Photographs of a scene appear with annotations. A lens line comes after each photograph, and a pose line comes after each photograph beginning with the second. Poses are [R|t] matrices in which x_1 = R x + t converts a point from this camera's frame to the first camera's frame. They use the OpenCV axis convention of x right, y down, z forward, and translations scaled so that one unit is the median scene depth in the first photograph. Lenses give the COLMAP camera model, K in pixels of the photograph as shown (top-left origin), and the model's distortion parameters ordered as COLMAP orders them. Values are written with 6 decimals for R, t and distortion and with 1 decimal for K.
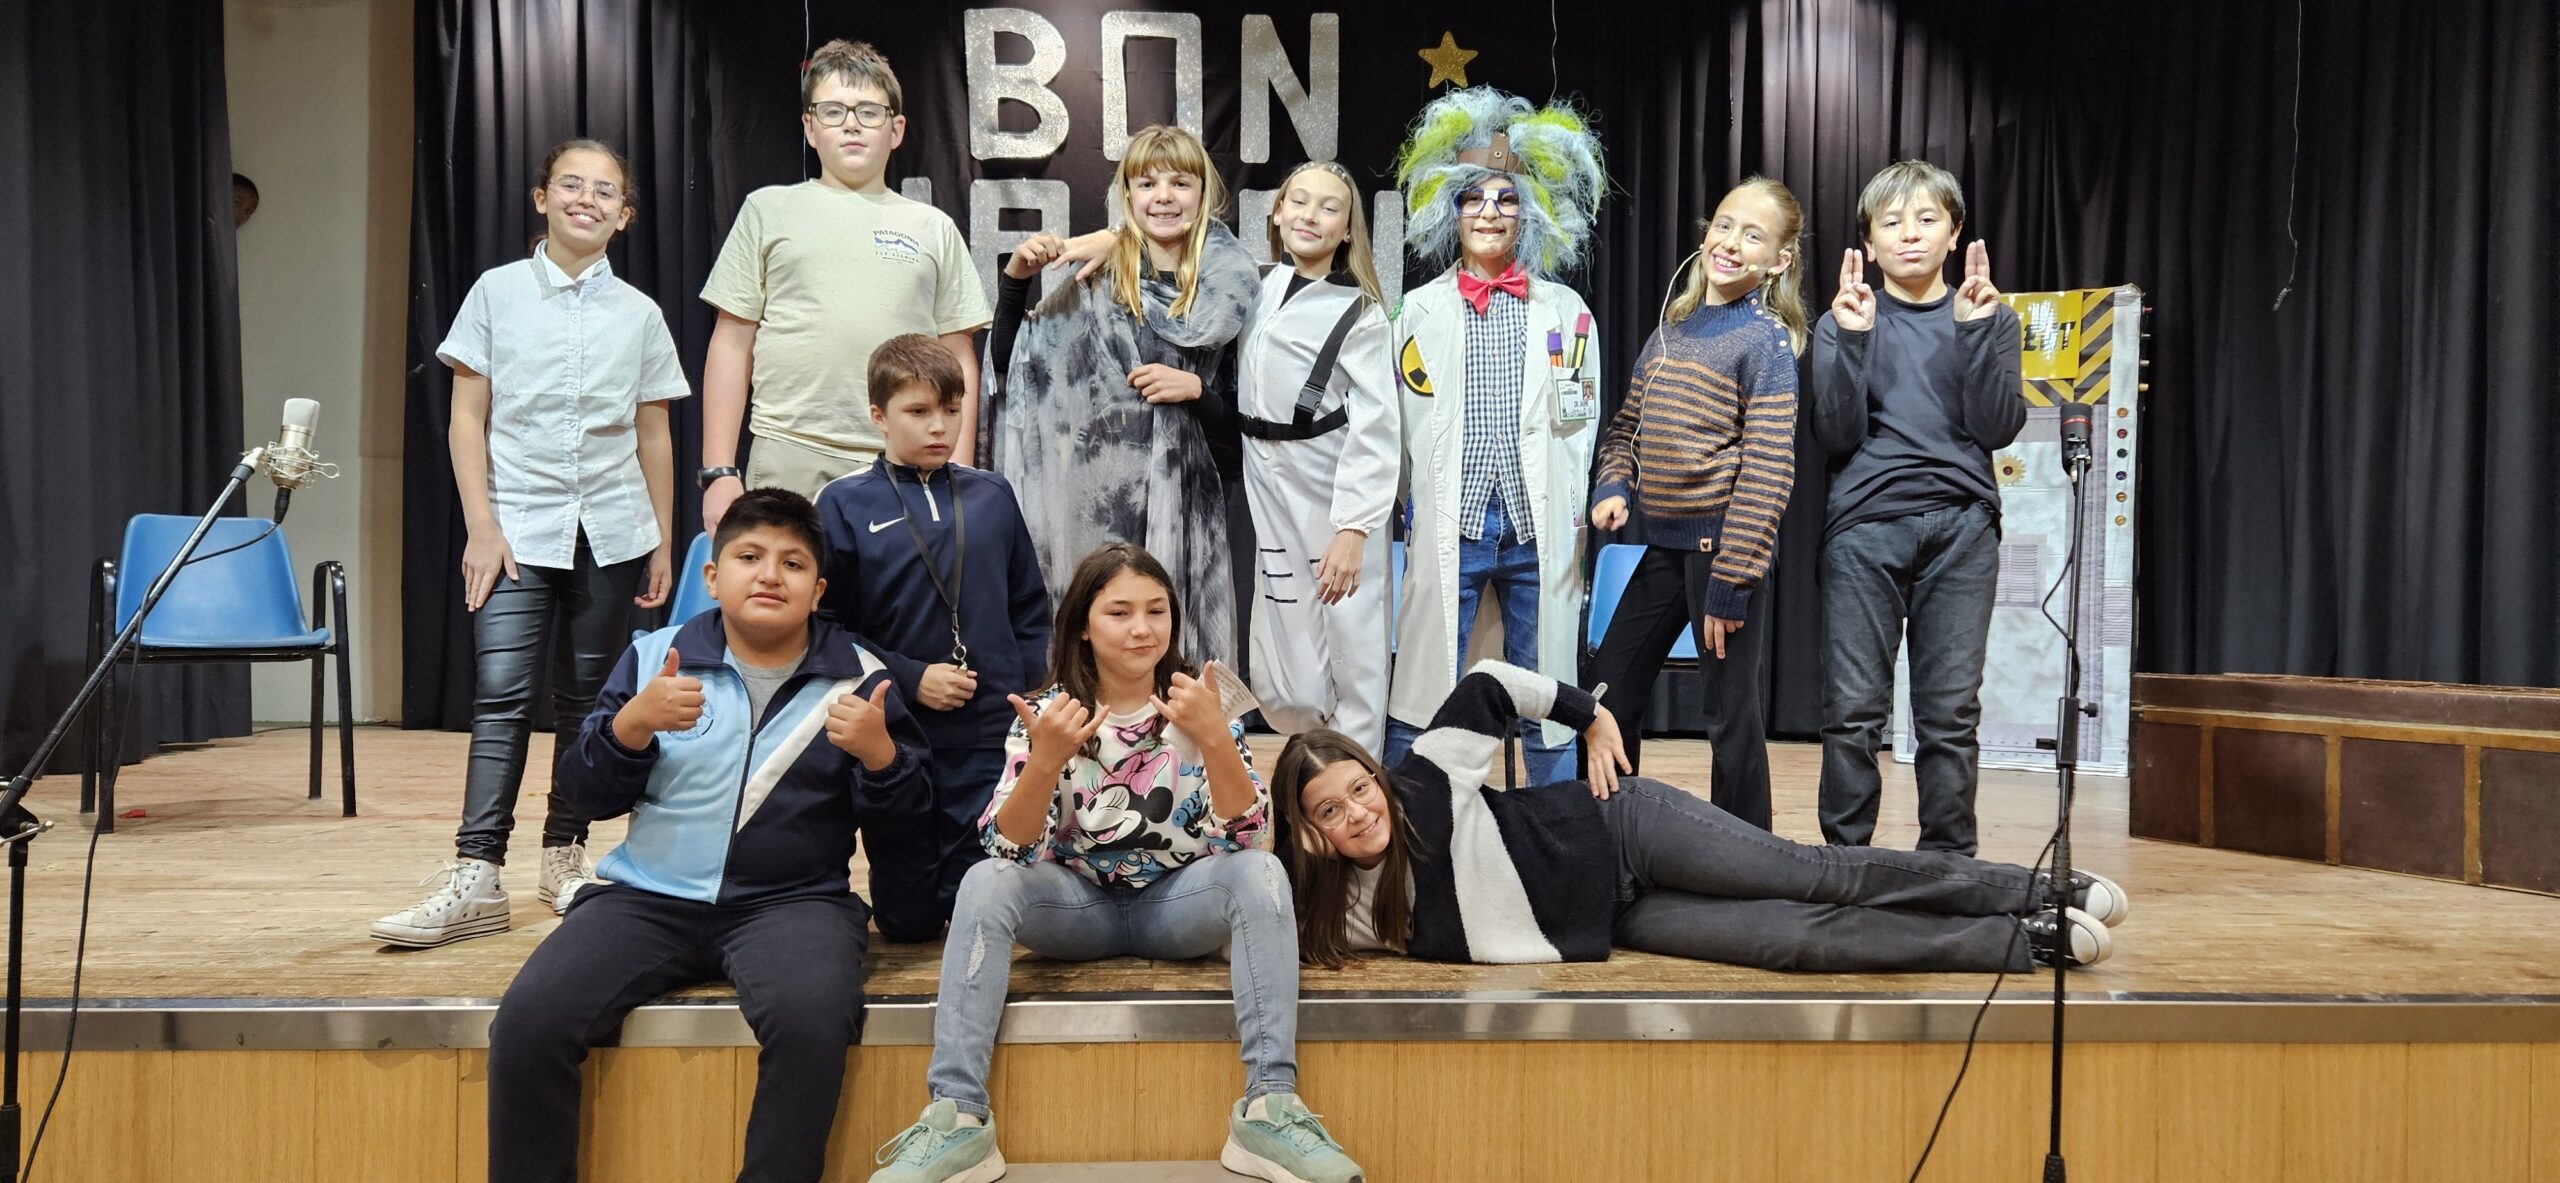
lens RADIAL K [[1783.3, 0, 1277.7], [0, 1783.3, 634.2], [0, 0, 1]] dist [0.083361, -0.075951]
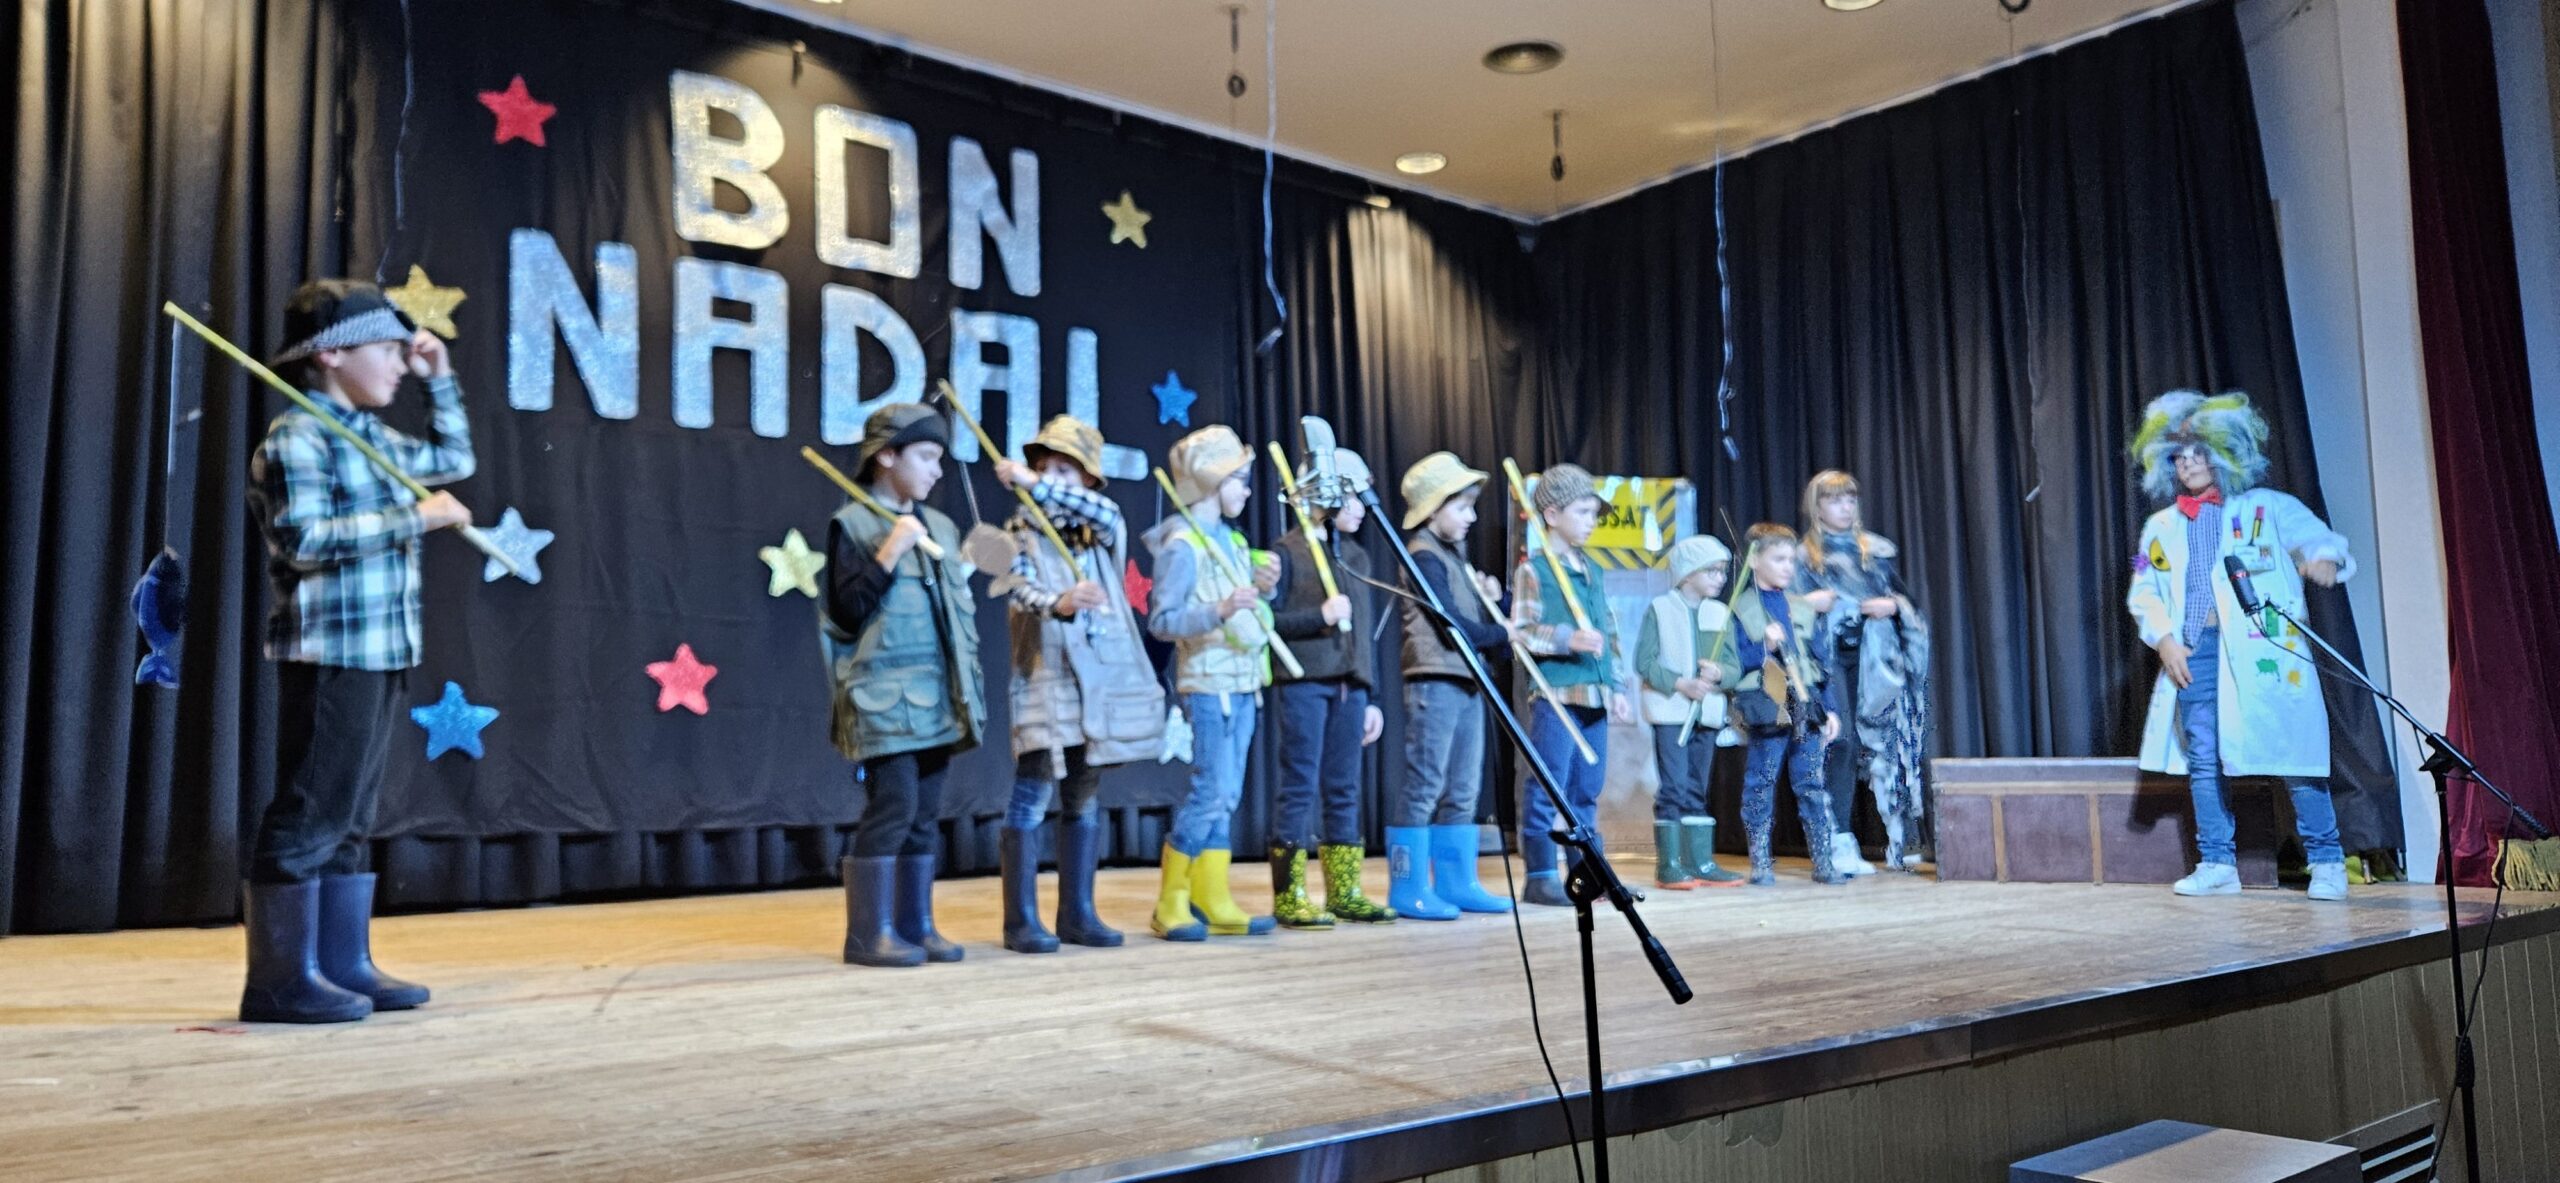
lens RADIAL K [[1780.5, 0, 1272.2], [0, 1780.5, 601.9], [0, 0, 1]] dist [0.064681, -0.070214]
pose [[0.795408, 0.035803, 0.605016, -0.466074], [0.036578, 0.993598, -0.106887, 0.019088], [-0.604970, 0.107149, 0.789006, 0.147241]]
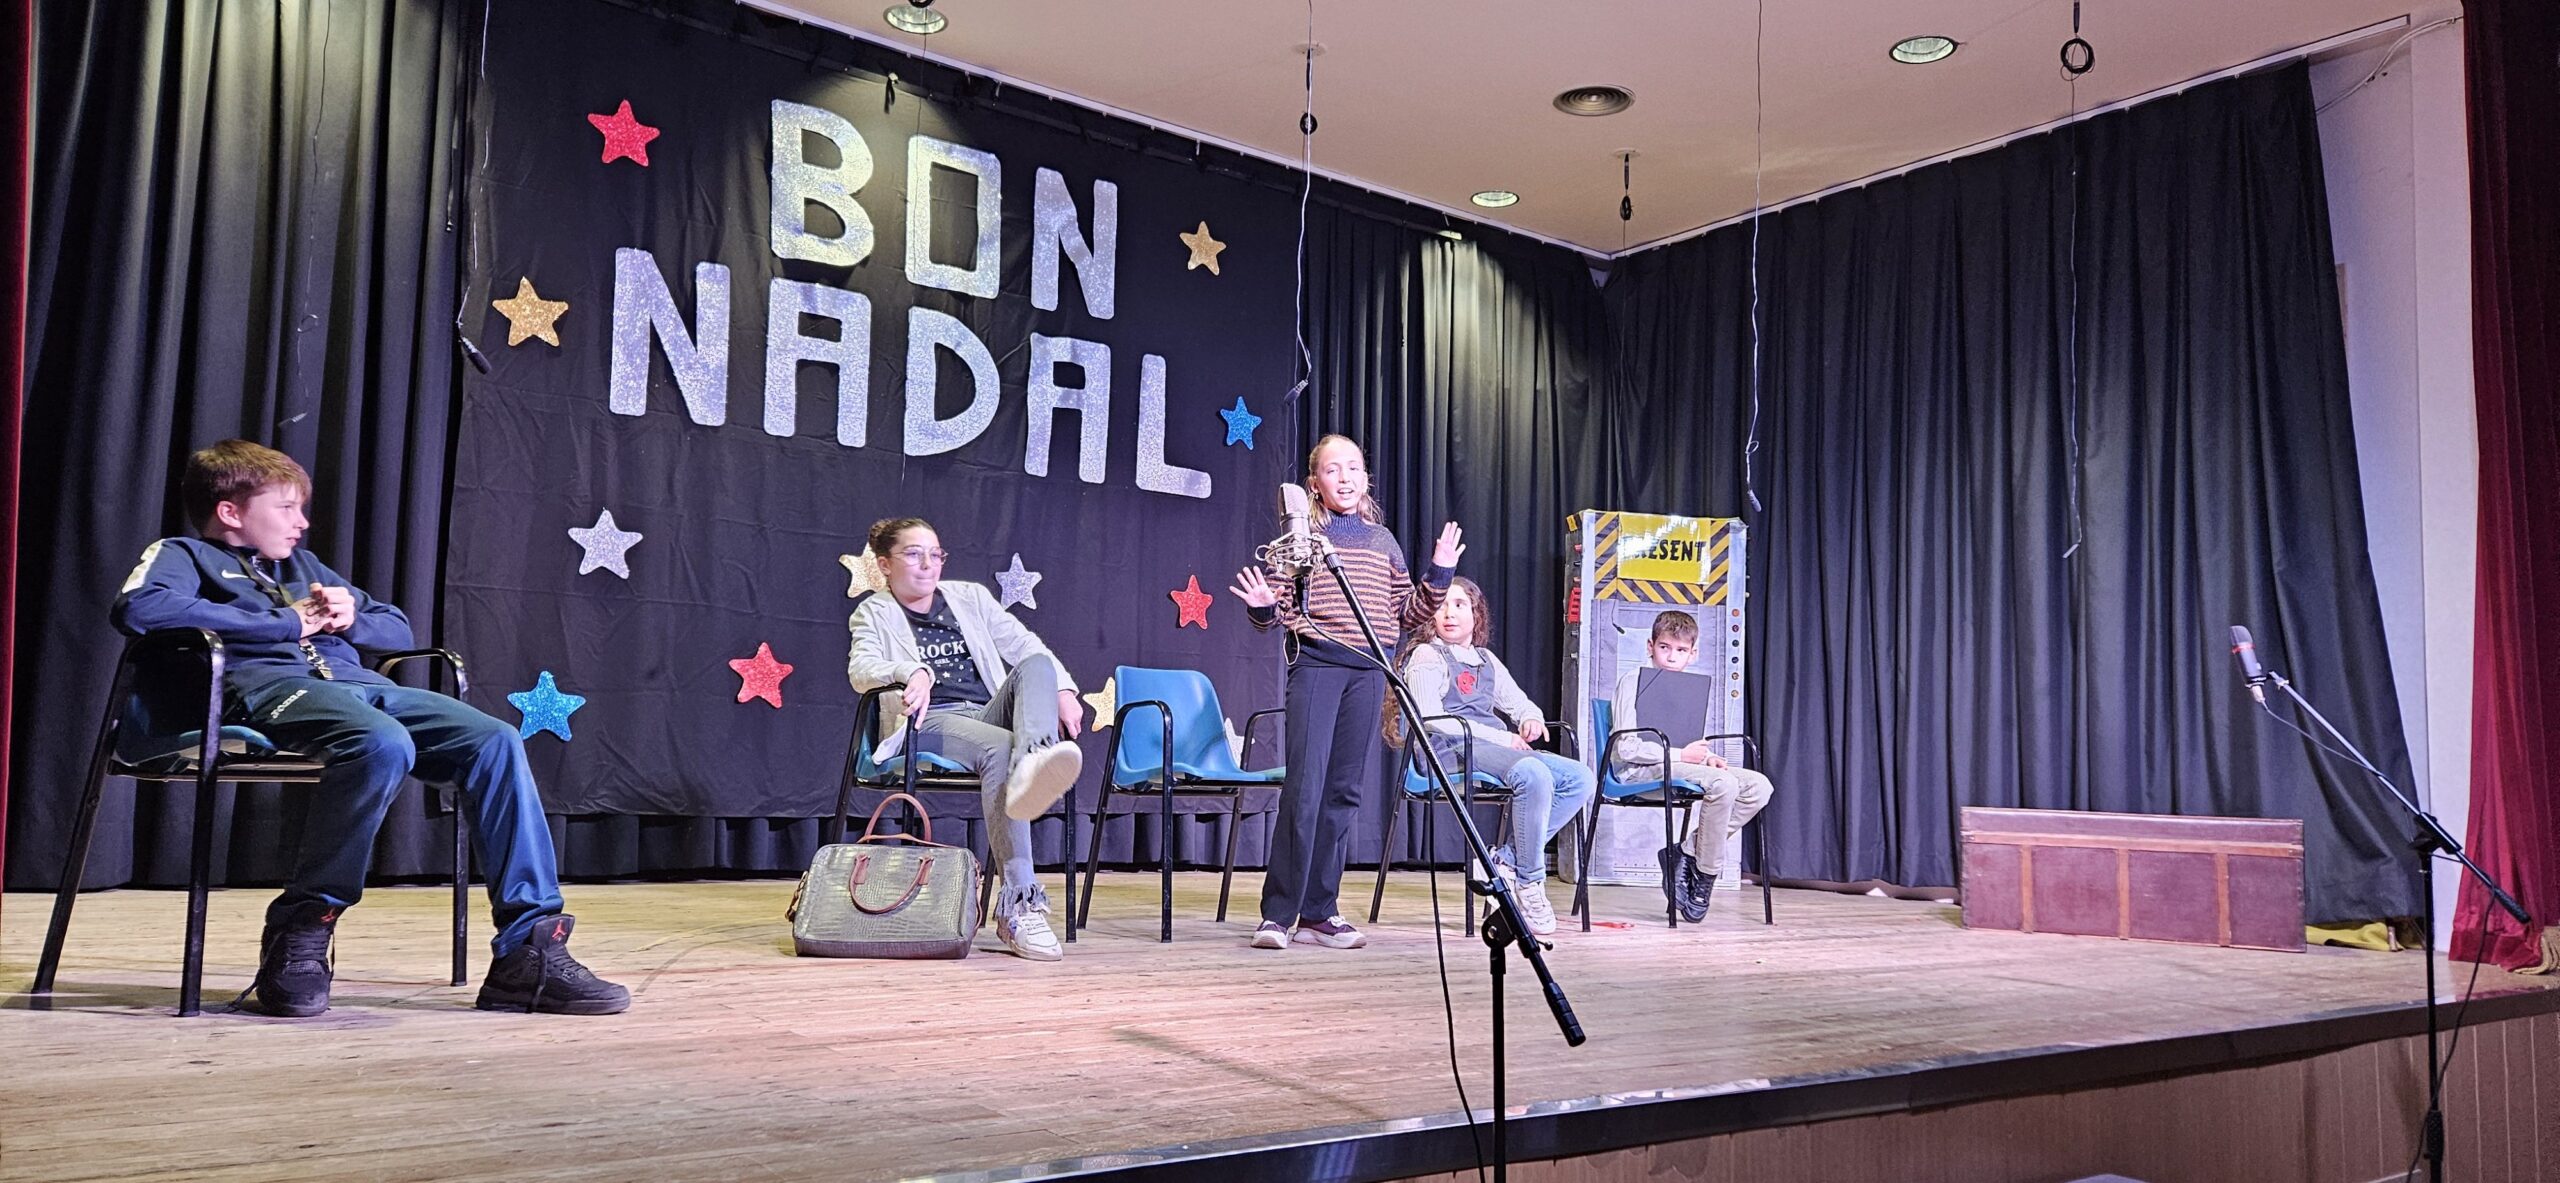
lens RADIAL K [[1753.7, 0, 1276.1], [0, 1753.7, 634.4], [0, 0, 1]] dist [0.079071, -0.068585]
pose [[0.825027, 0.059462, 0.561956, -0.459073], [-0.010277, 0.995863, -0.090286, 0.011516], [-0.564999, 0.068713, 0.822225, 0.111672]]
